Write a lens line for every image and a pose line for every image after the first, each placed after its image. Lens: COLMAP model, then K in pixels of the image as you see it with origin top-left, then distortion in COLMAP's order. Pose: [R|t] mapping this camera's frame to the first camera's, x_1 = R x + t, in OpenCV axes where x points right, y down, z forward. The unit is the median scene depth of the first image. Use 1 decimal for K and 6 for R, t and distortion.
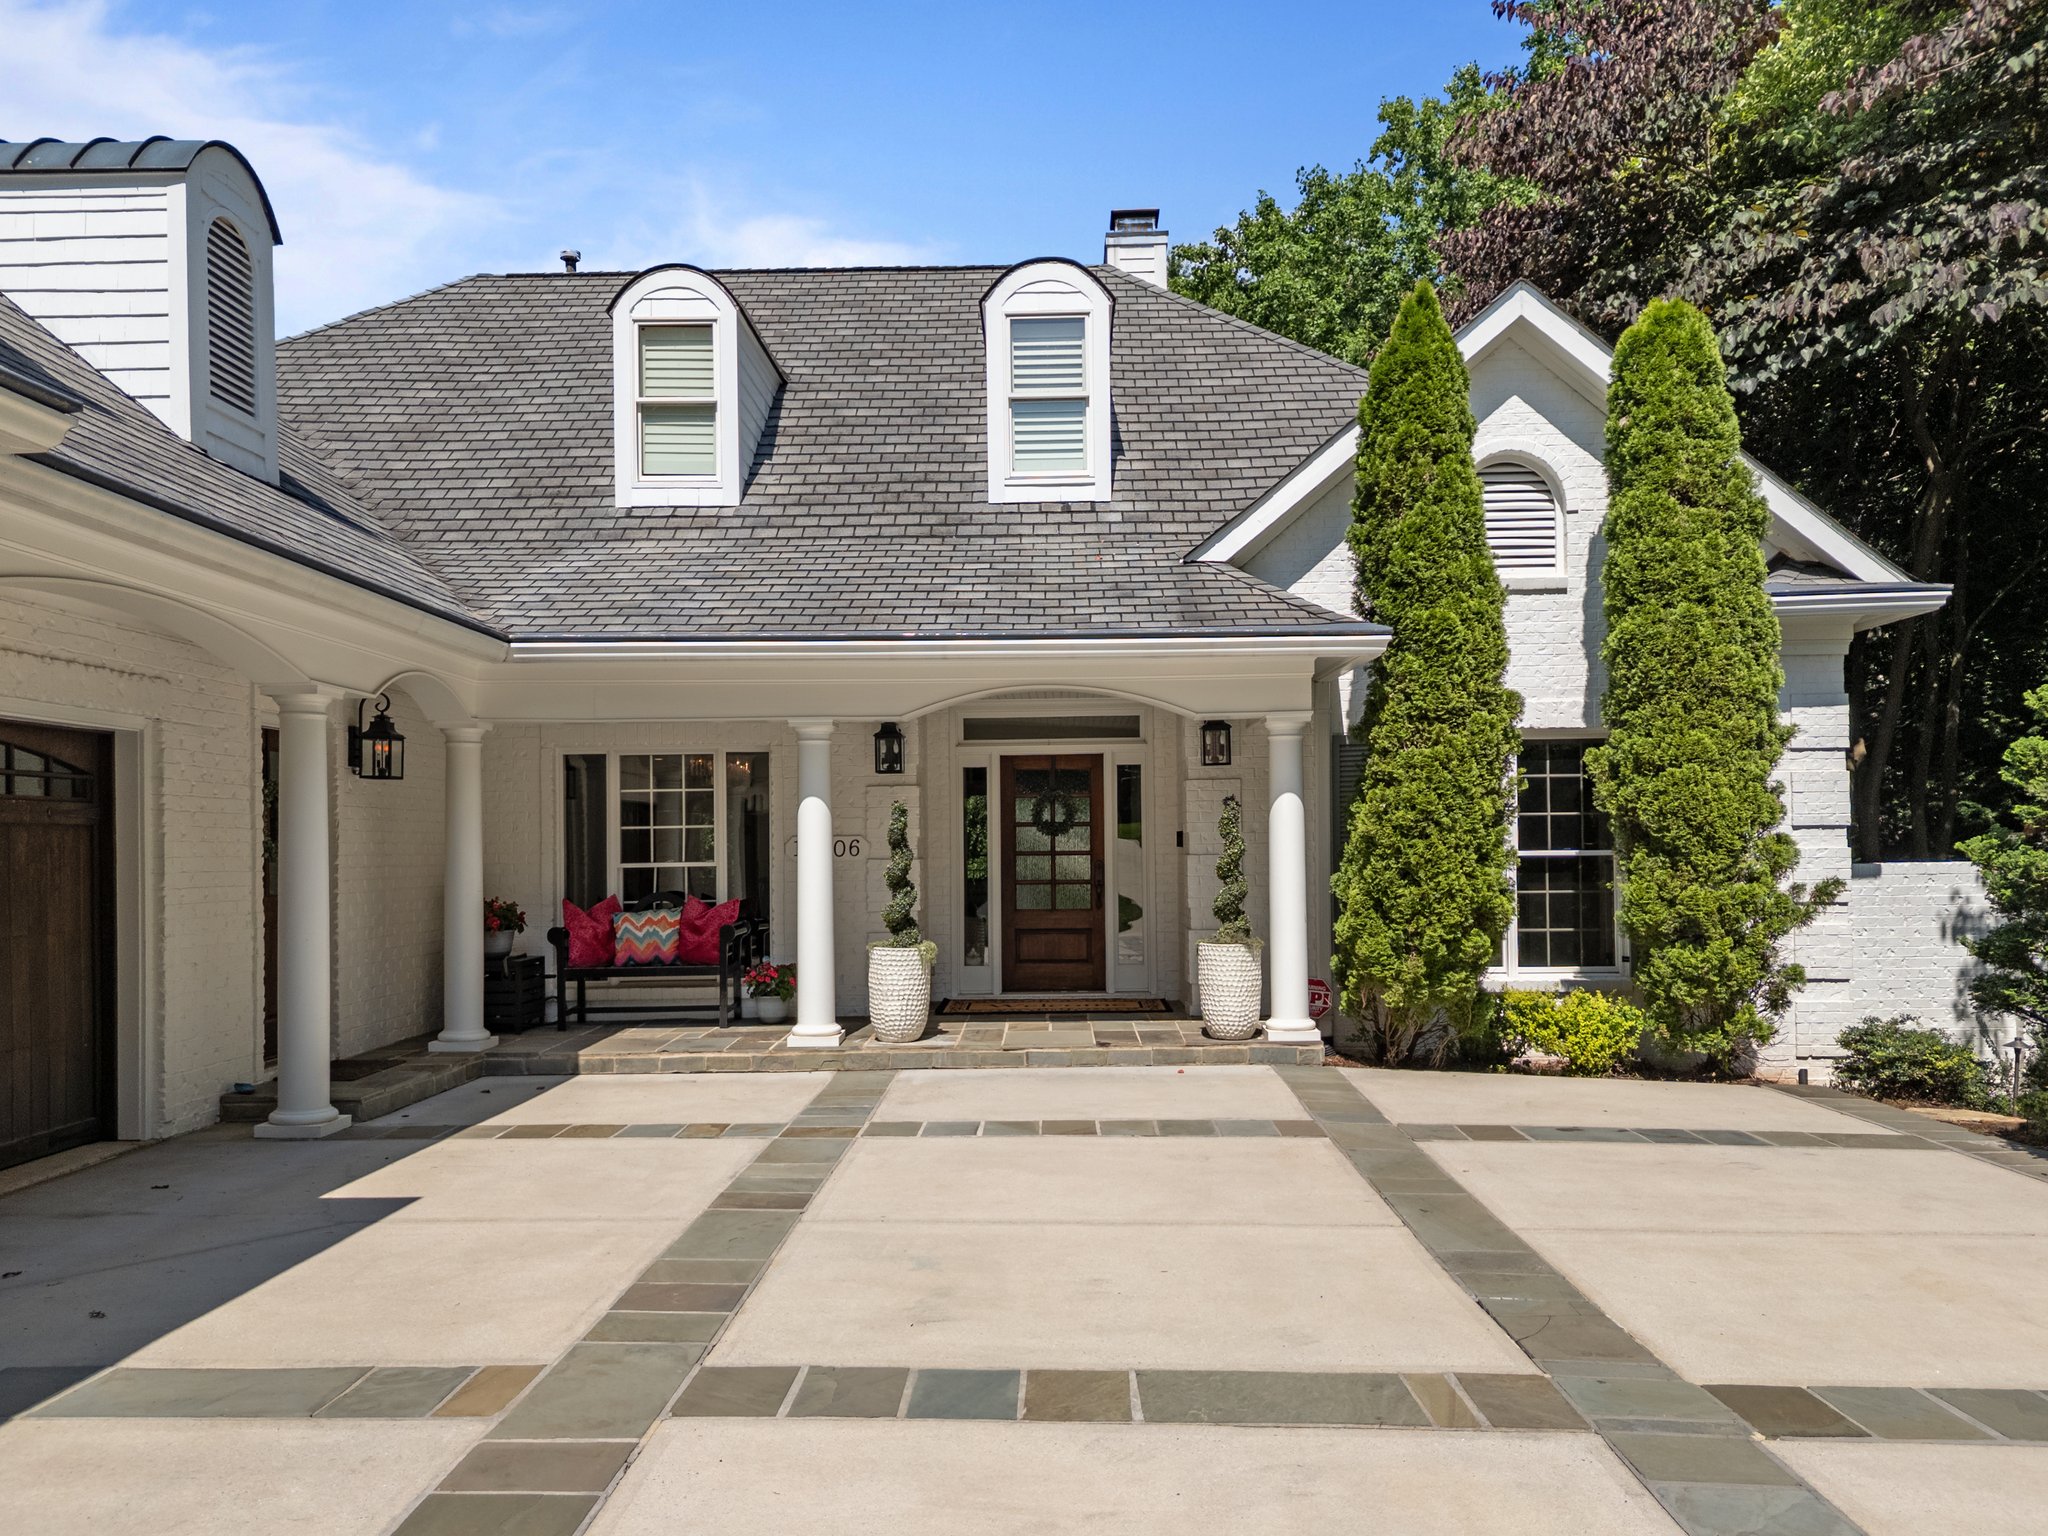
lens RADIAL K [[1548.5, 0, 1043.0], [0, 1548.5, 819.5], [0, 0, 1]] dist [0.062879, -0.049127]
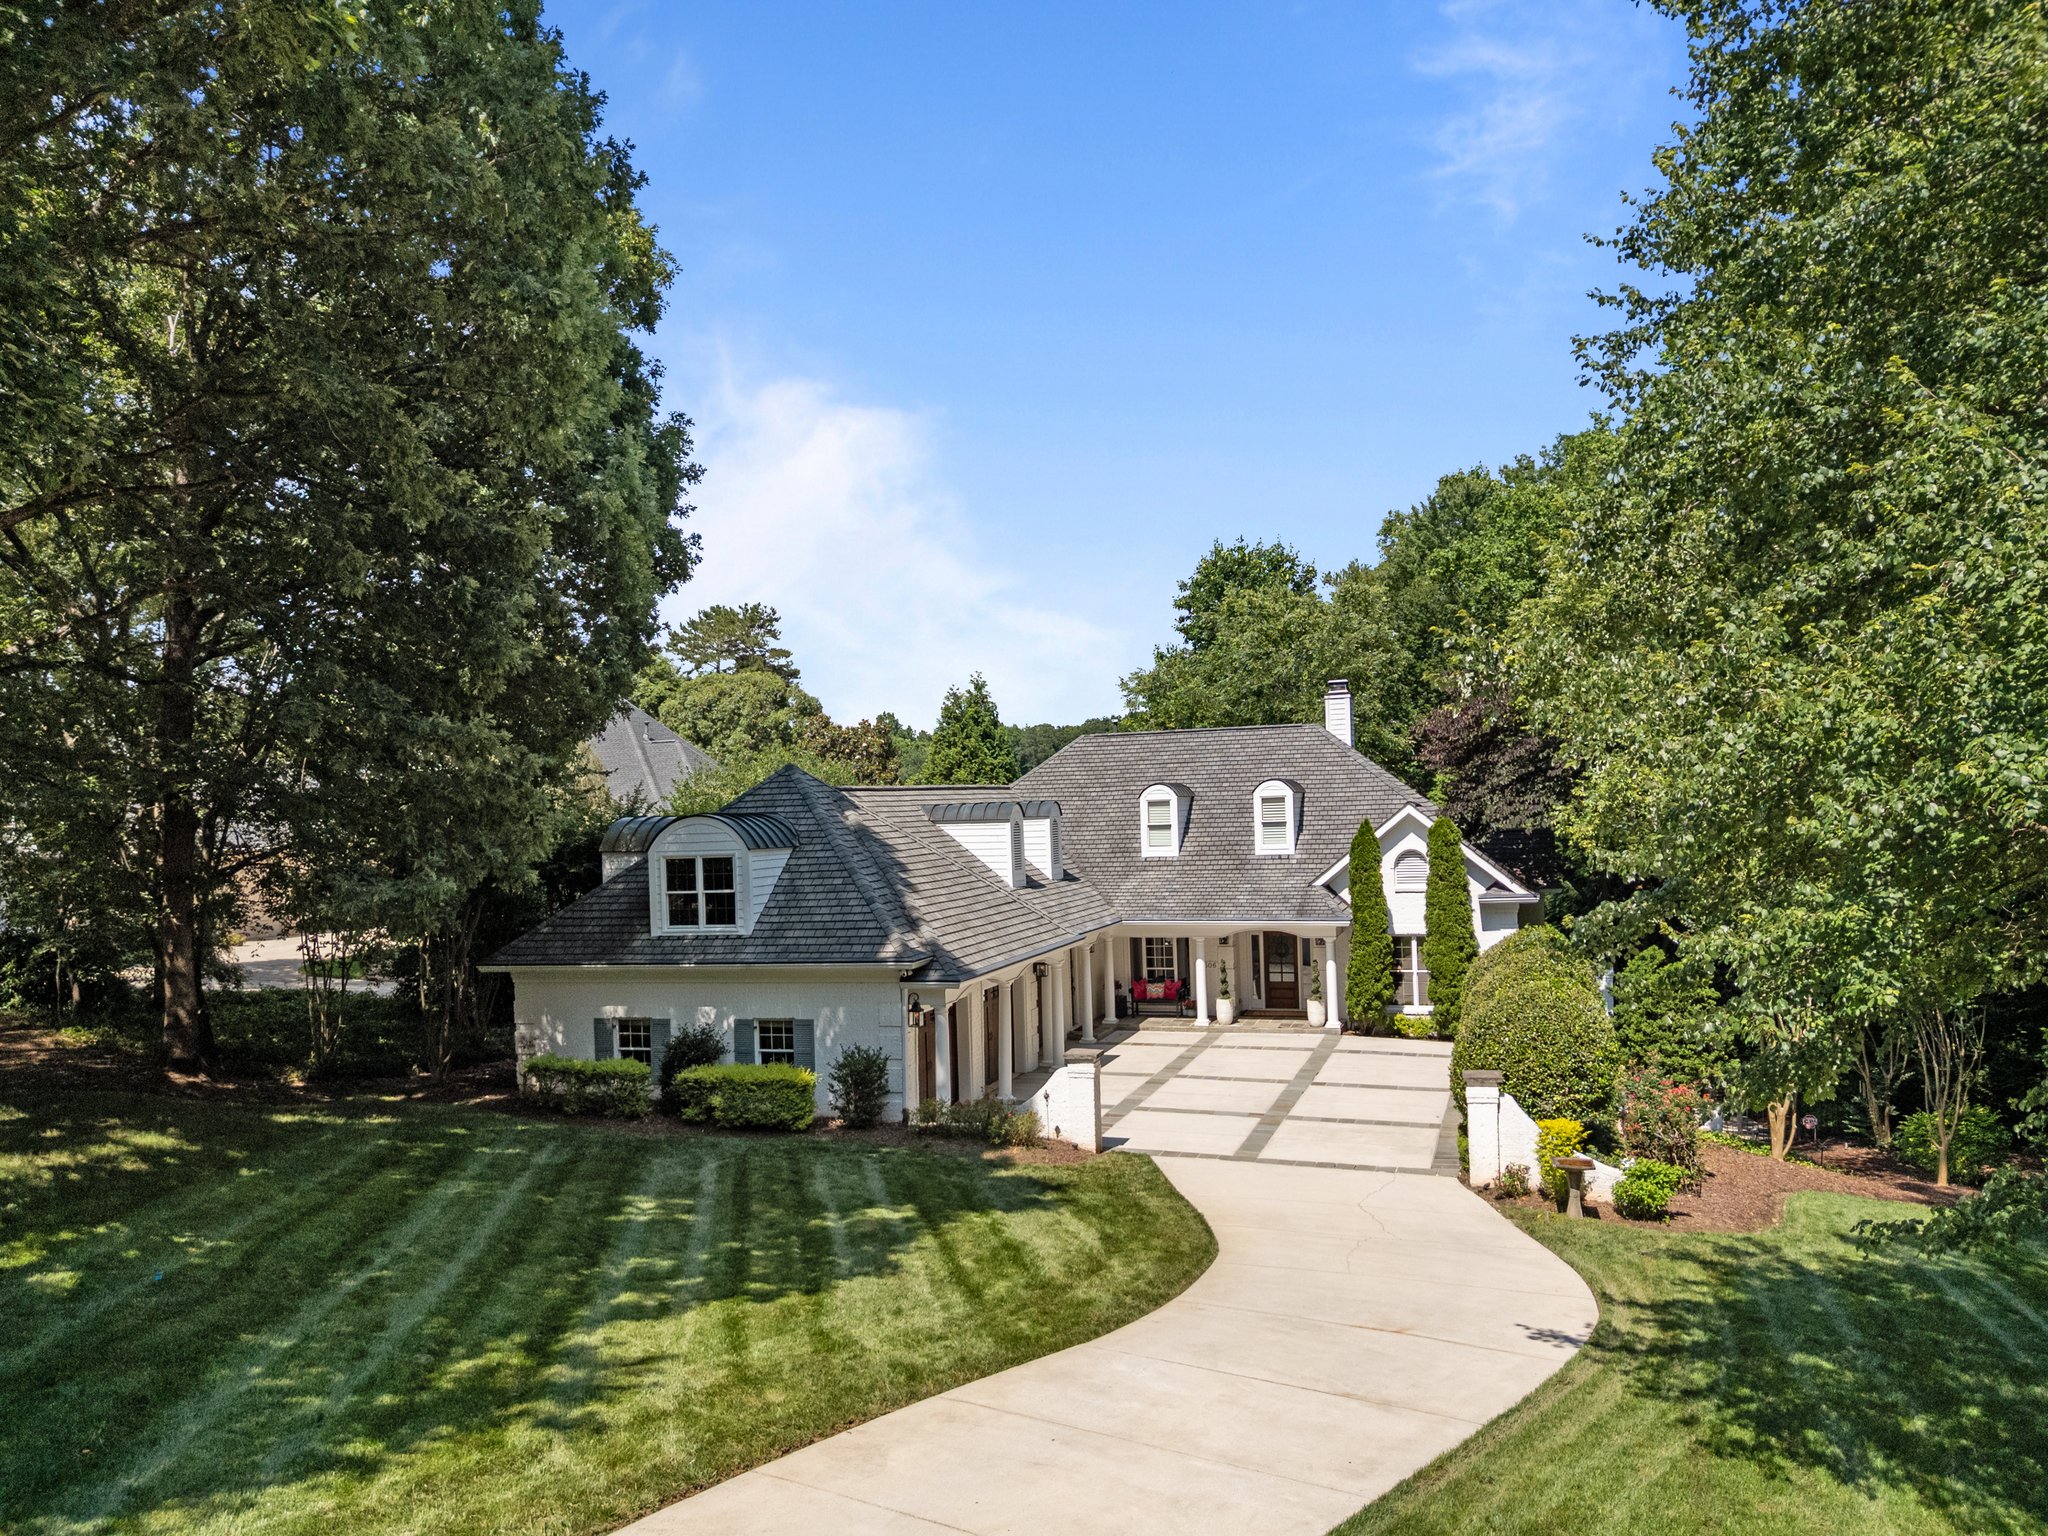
lens RADIAL K [[1547.7, 0, 1032.0], [0, 1547.7, 777.0], [0, 0, 1]] dist [0.087489, -0.101842]
pose [[0.957784, -0.018662, -0.286881, 0.490214], [0.020808, 0.999774, 0.004435, -0.429365], [0.286733, -0.010217, 0.957956, -2.423714]]
